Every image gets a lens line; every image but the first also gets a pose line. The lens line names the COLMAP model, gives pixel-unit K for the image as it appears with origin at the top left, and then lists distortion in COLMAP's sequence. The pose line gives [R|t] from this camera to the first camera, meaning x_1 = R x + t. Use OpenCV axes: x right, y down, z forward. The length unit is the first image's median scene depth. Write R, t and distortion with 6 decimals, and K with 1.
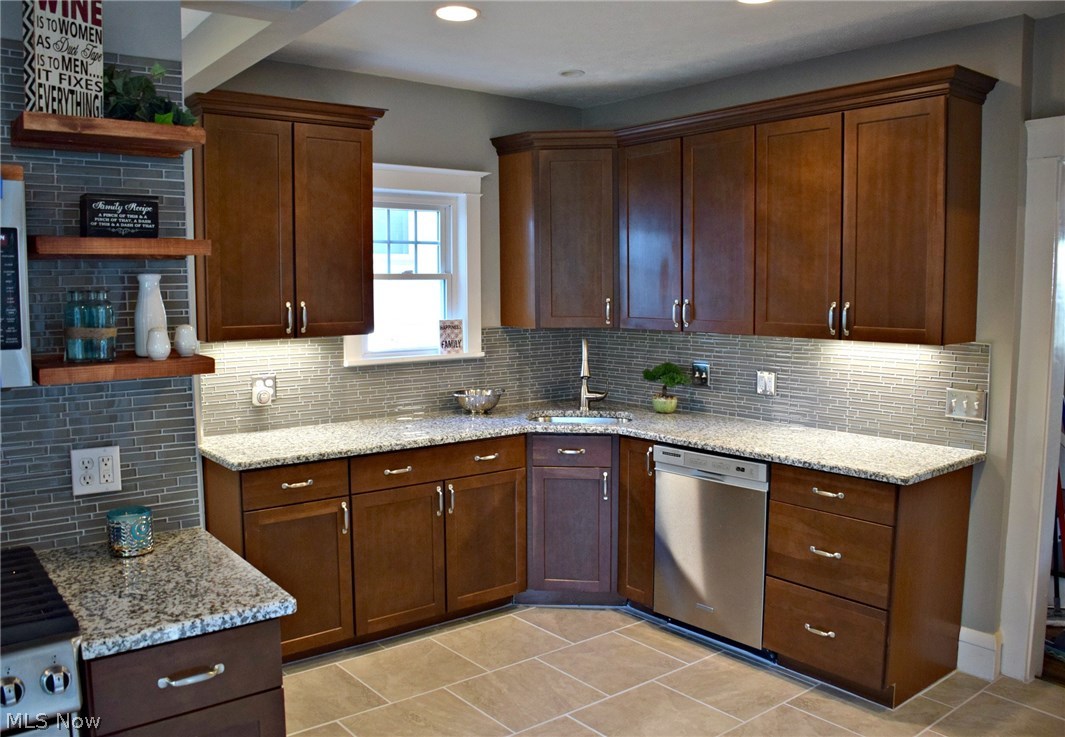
lens RADIAL K [[871.9, 0, 522.1], [0, 871.9, 368.7], [0, 0, 1]] dist [-0.159432, 0.104940]
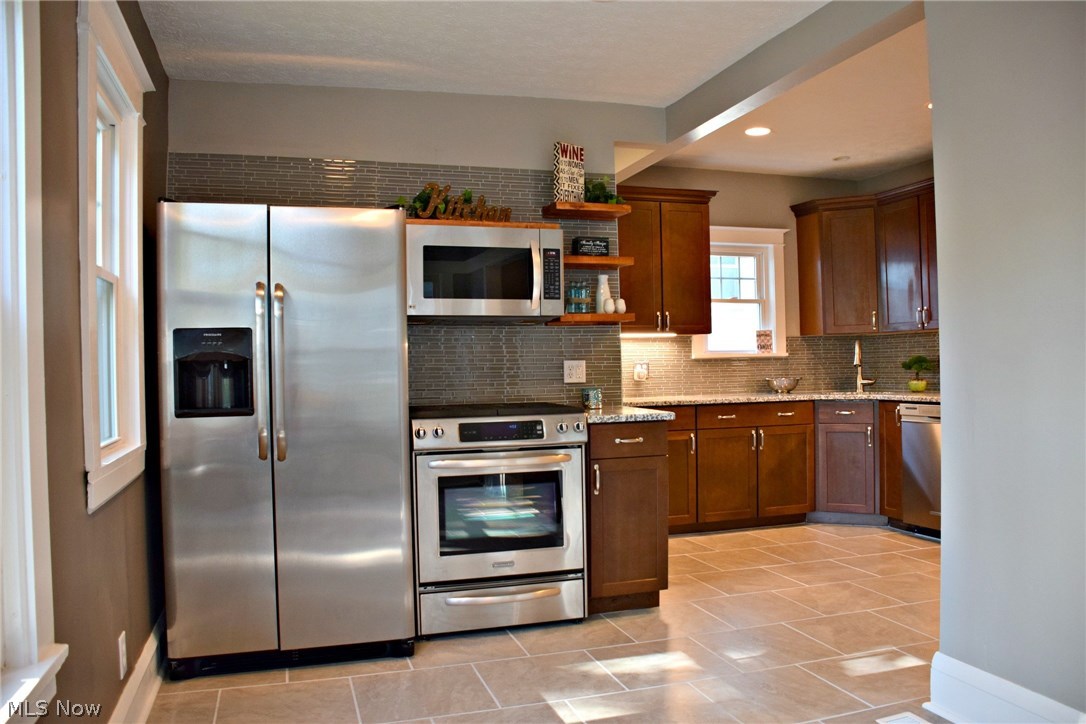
lens RADIAL K [[857.0, 0, 555.2], [0, 857.0, 362.9], [0, 0, 1]] dist [-0.157668, 0.103655]
pose [[0.939434, -0.014163, -0.342436, 0.095235], [-0.017688, 0.995811, -0.089712, 0.166386], [0.342272, 0.090335, 0.935248, -0.561242]]
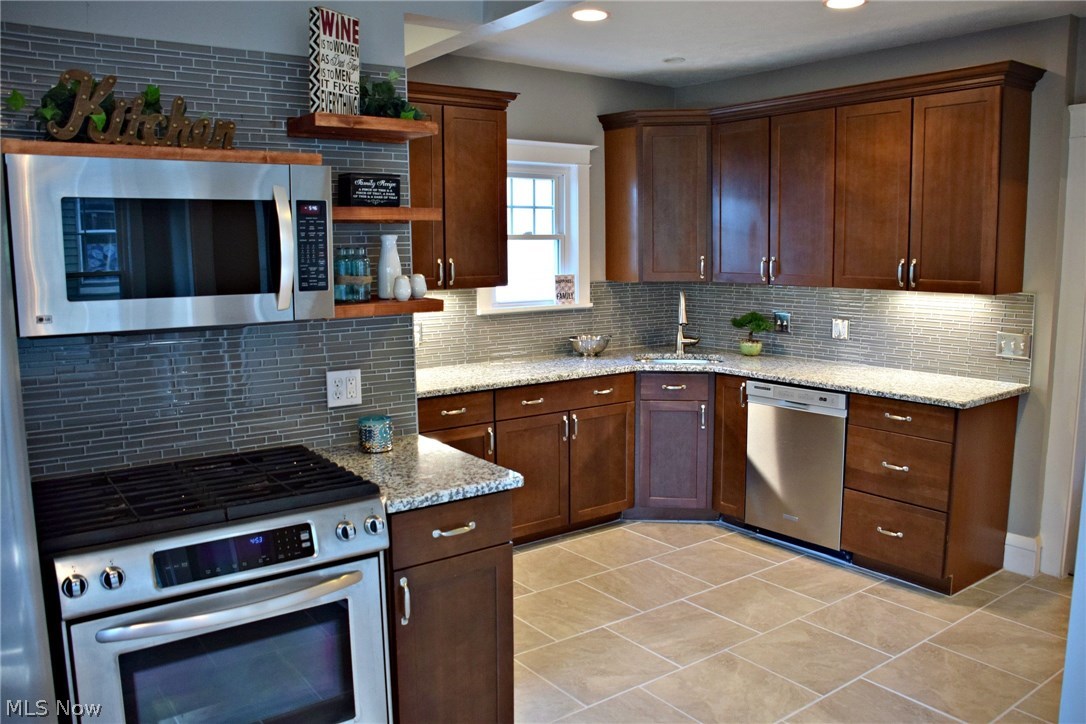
lens RADIAL K [[857.0, 0, 555.2], [0, 857.0, 362.9], [0, 0, 1]] dist [-0.157668, 0.103655]
pose [[0.999822, -0.000911, -0.018837, -0.091890], [0.001682, 0.999161, 0.040921, 0.017277], [0.018784, -0.040946, 0.998985, -0.166530]]
